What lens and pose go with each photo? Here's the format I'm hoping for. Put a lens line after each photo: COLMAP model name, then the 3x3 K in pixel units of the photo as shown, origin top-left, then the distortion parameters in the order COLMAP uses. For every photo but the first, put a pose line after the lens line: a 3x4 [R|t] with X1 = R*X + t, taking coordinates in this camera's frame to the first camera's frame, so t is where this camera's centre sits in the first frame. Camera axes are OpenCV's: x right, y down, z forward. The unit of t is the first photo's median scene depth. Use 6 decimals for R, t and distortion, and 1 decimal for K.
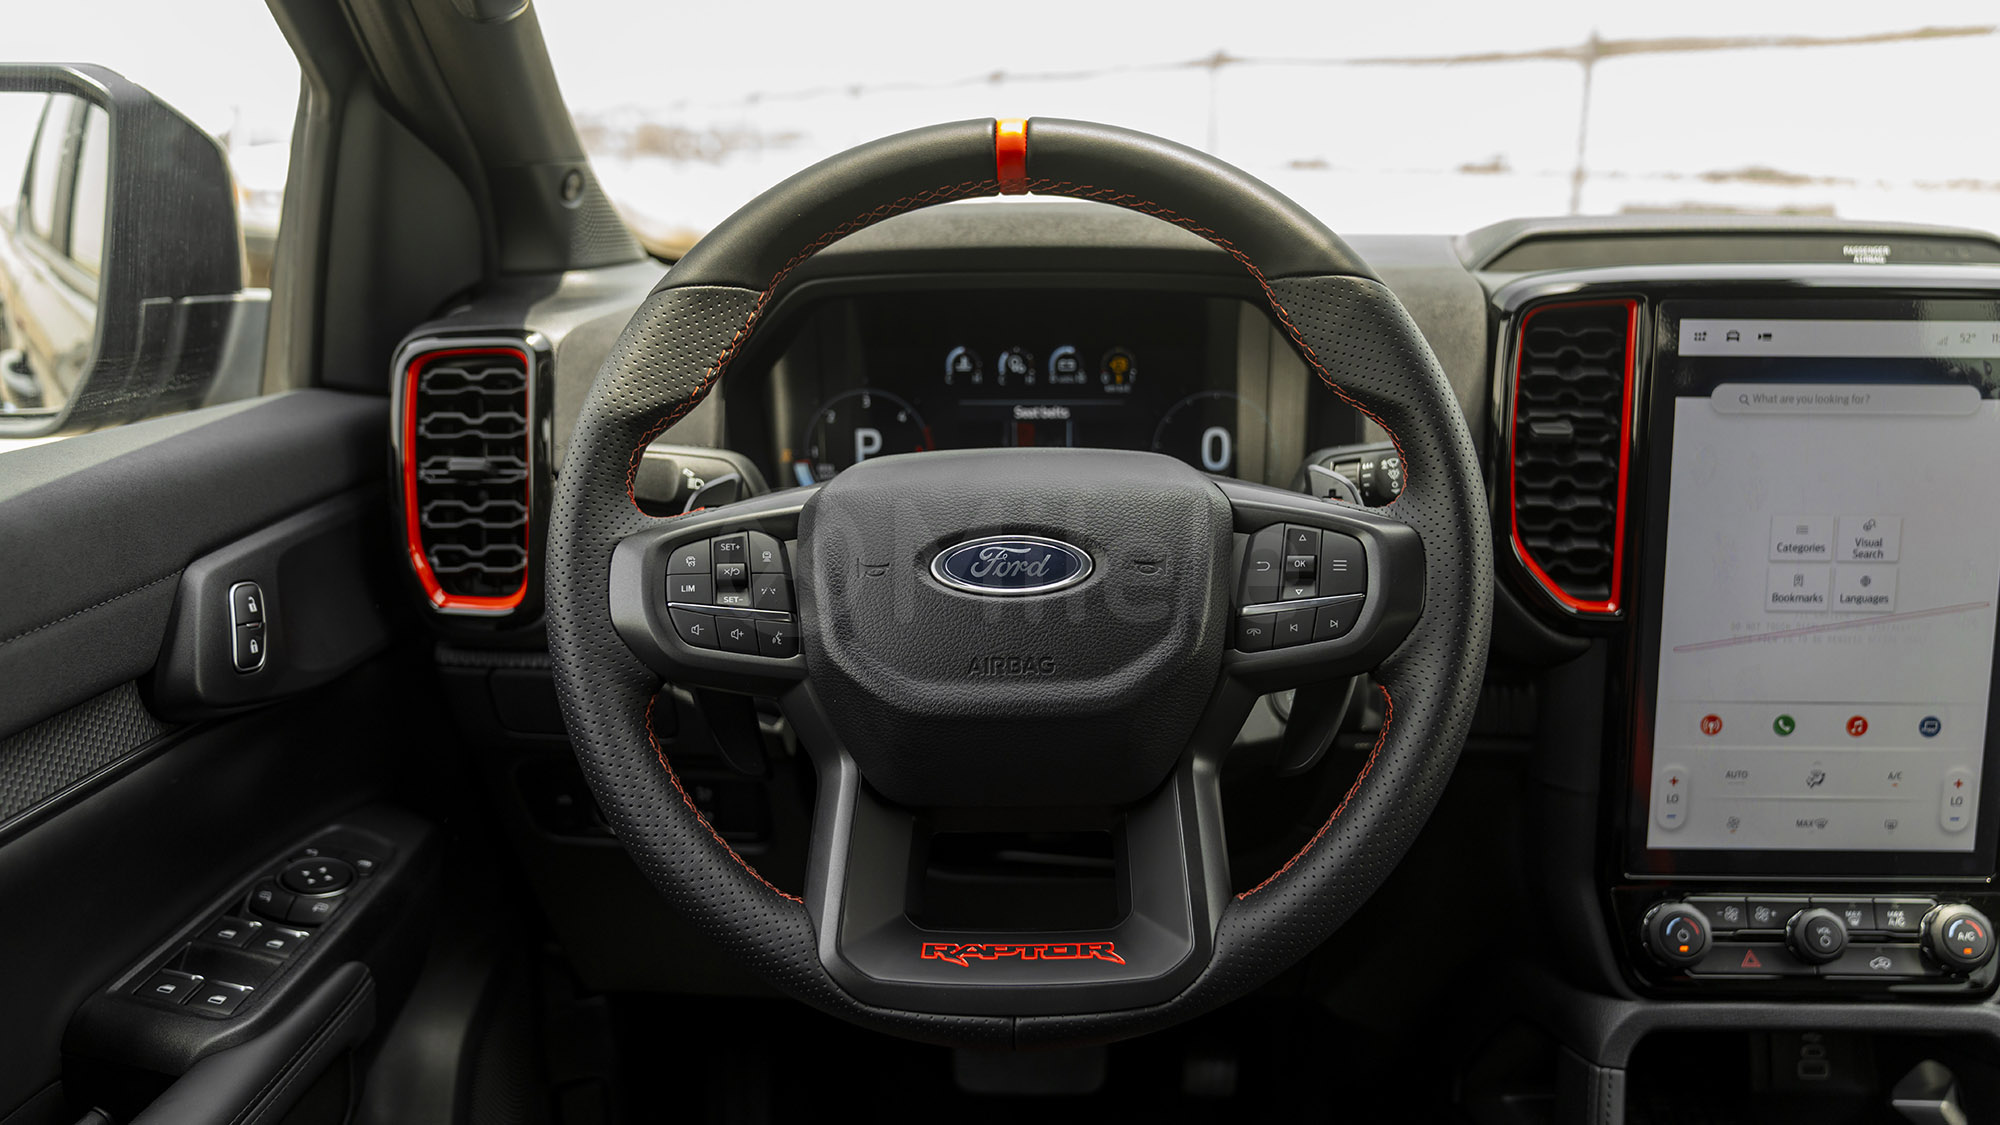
lens RADIAL K [[1599.8, 0, 1096.9], [0, 1599.8, 573.0], [0, 0, 1]] dist [-0.035139, 0.003114]
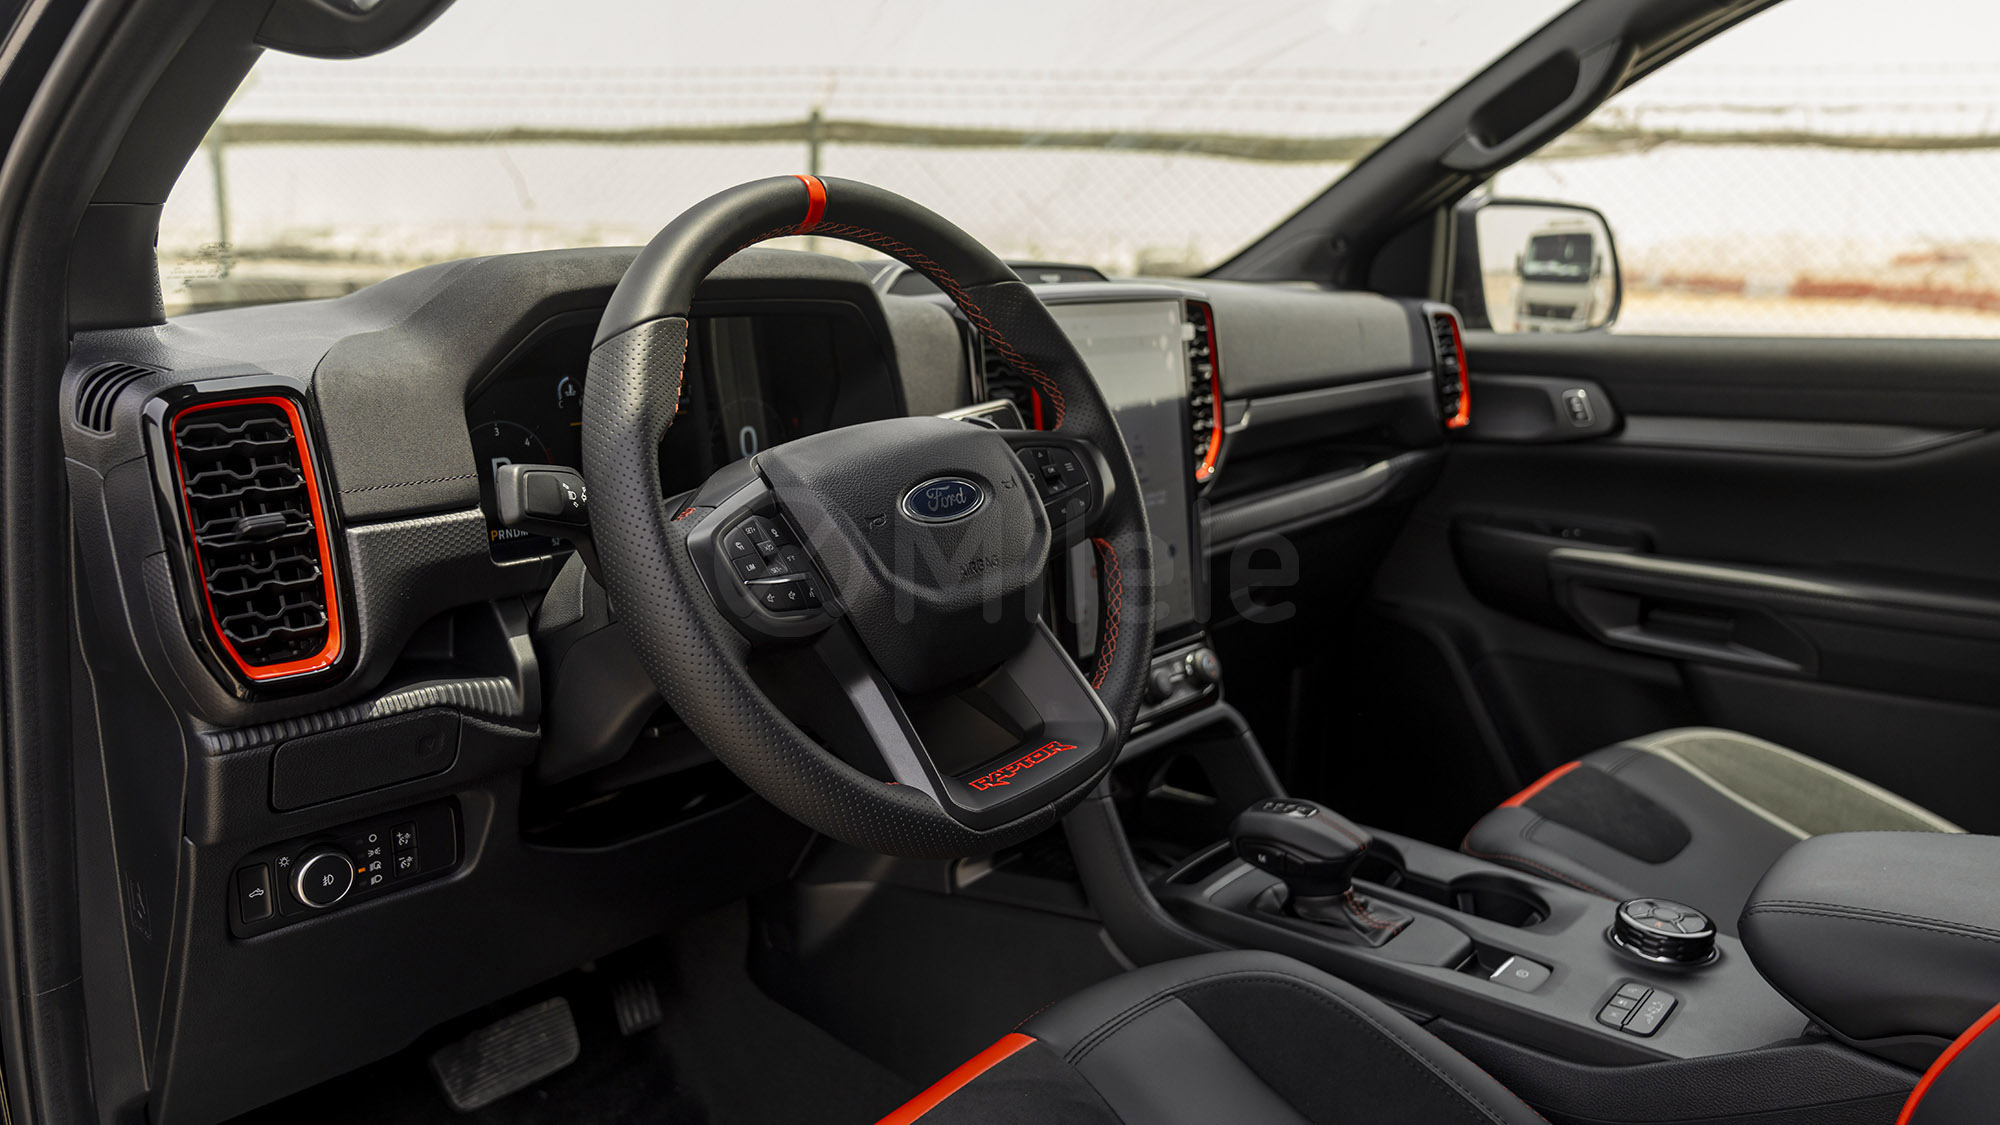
lens RADIAL K [[1414.5, 0, 1000.0], [0, 1414.5, 562.5], [0, 0, 1]] dist [0.001729, 0.002043]
pose [[0.642309, -0.166307, 0.748185, -0.756860], [0.191981, 0.979966, 0.053014, -0.005684], [-0.742012, 0.109586, 0.661369, 0.134761]]
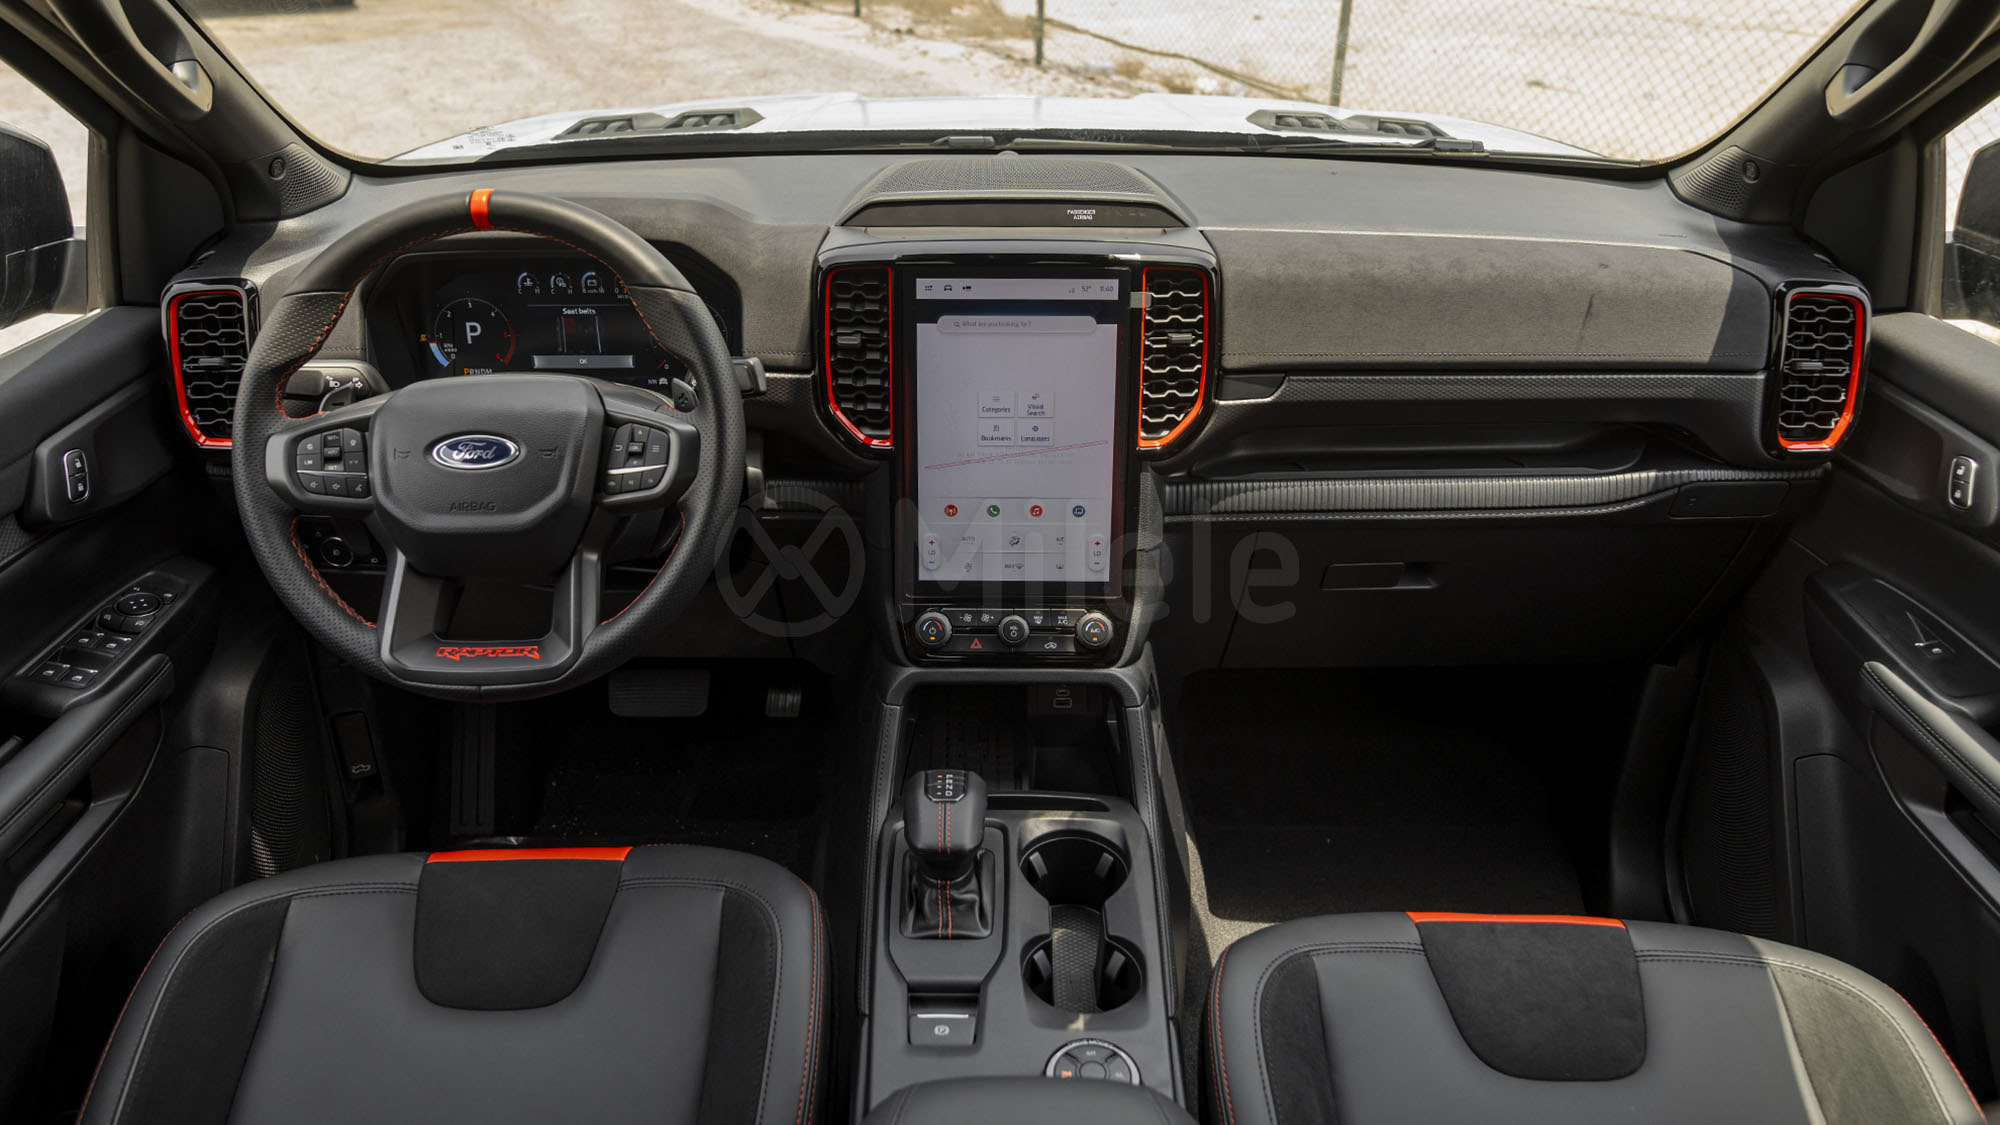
lens RADIAL K [[1449.2, 0, 1001.1], [0, 1449.2, 455.5], [0, 0, 1]] dist [-0.019274, 0.000350]
pose [[0.999873, -0.006064, 0.014765, 0.423829], [0.003812, 0.988974, 0.148044, -0.196495], [-0.015499, -0.147968, 0.988871, -0.542329]]
